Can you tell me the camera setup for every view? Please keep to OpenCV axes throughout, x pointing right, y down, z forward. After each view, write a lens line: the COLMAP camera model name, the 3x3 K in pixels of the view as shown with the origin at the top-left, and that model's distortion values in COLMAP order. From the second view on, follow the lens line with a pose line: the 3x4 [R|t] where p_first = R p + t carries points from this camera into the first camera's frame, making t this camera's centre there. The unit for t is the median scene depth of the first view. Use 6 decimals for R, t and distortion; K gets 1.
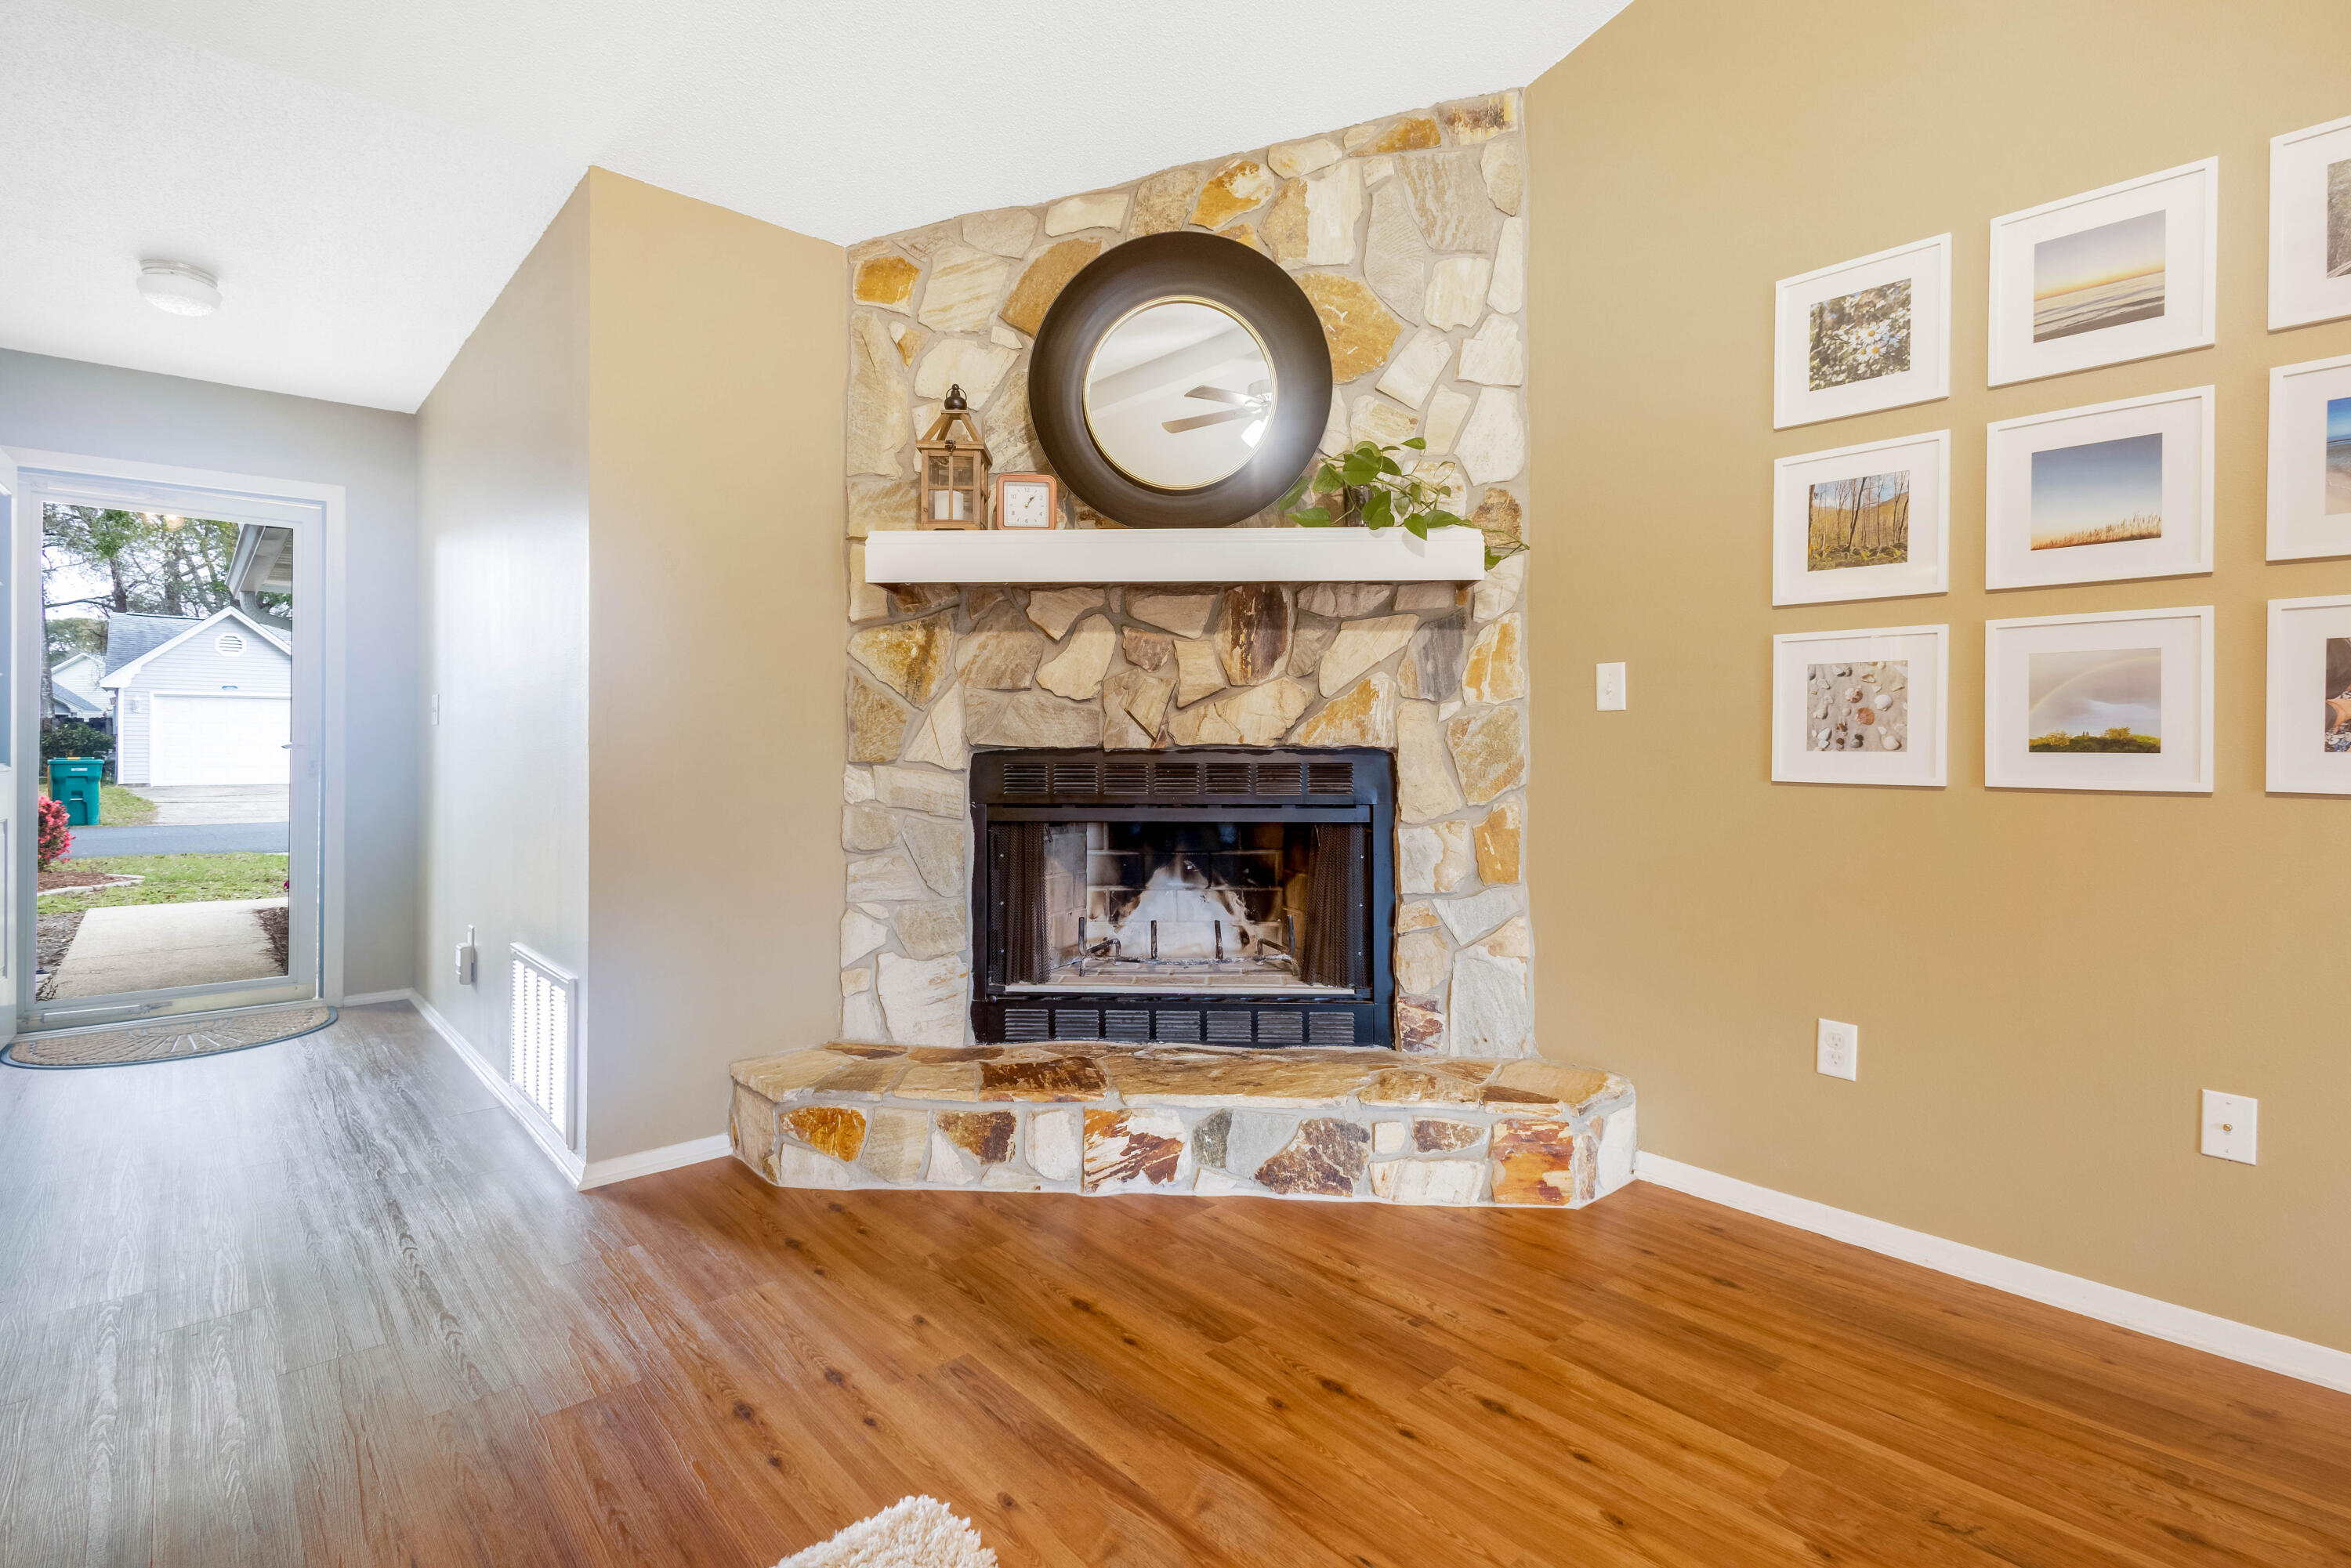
lens RADIAL K [[1116.1, 0, 1175.8], [0, 1116.1, 745.6], [0, 0, 1]] dist [0.008702, 0.000102]
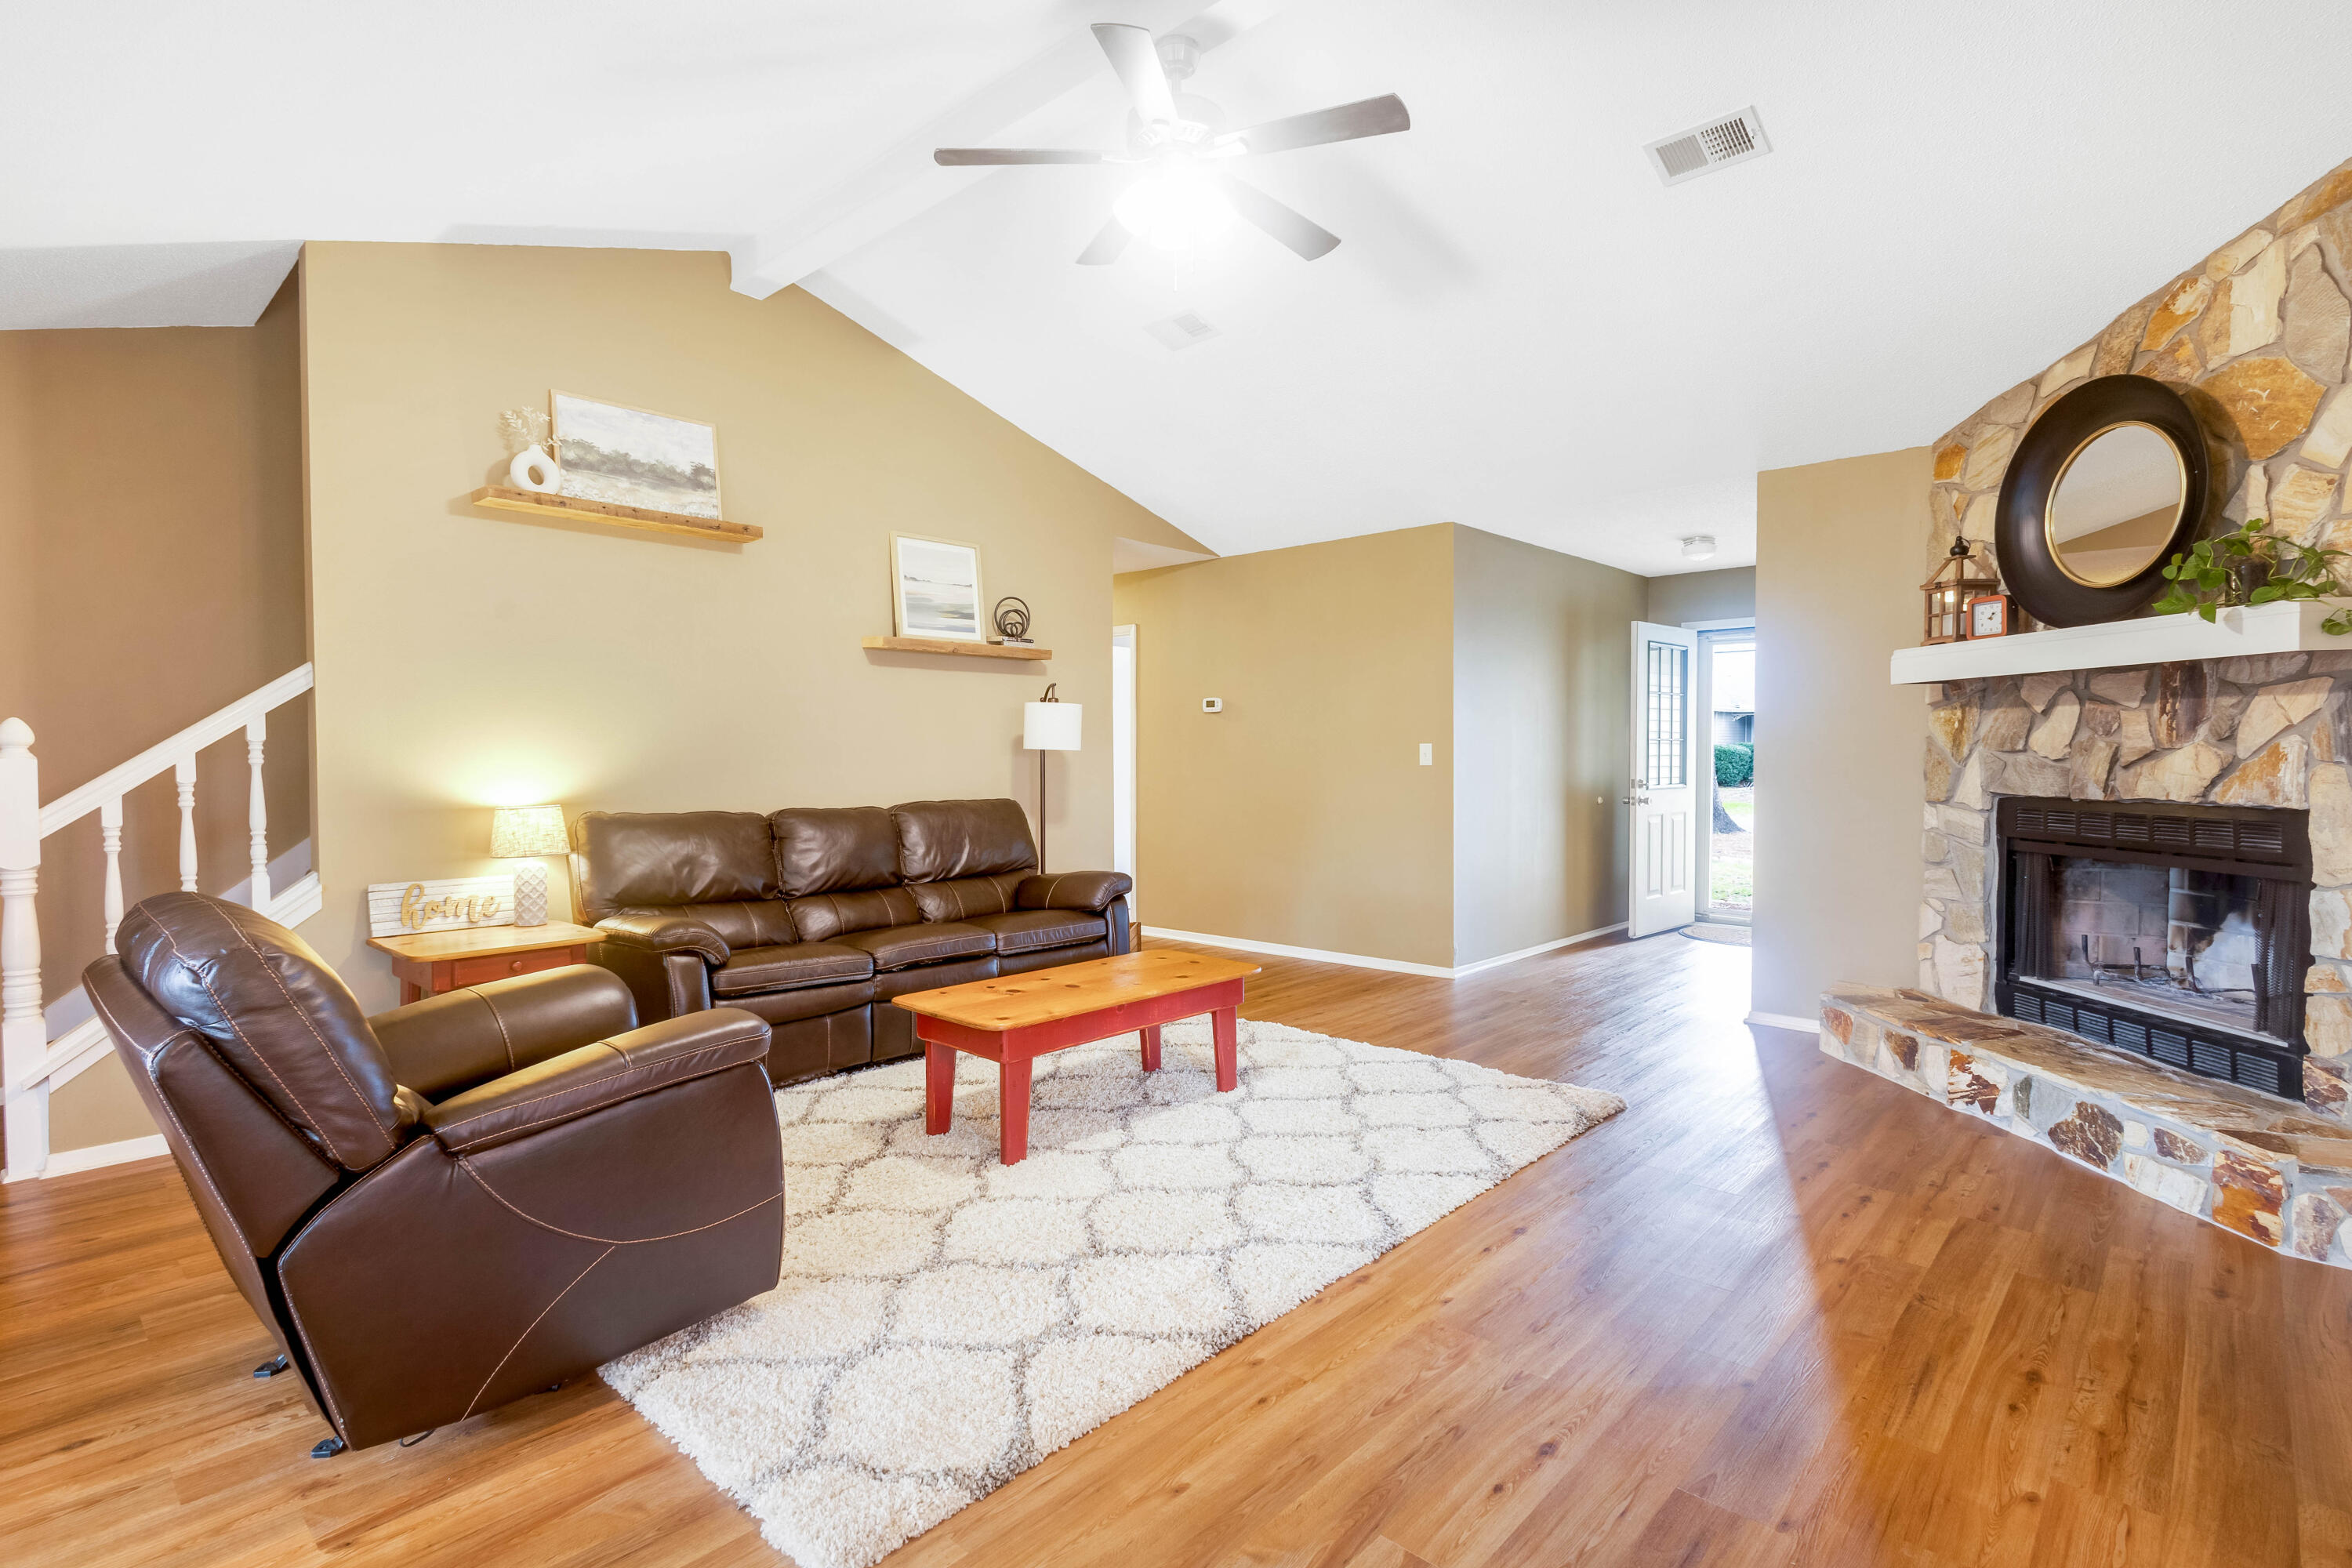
lens RADIAL K [[1116.6, 0, 1176.3], [0, 1116.6, 745.6], [0, 0, 1]] dist [0.008702, 0.000102]
pose [[0.093705, -0.006961, -0.995576, 1.107581], [0.003299, 0.999972, -0.006682, -0.052455], [0.995595, -0.002658, 0.093726, -0.115924]]
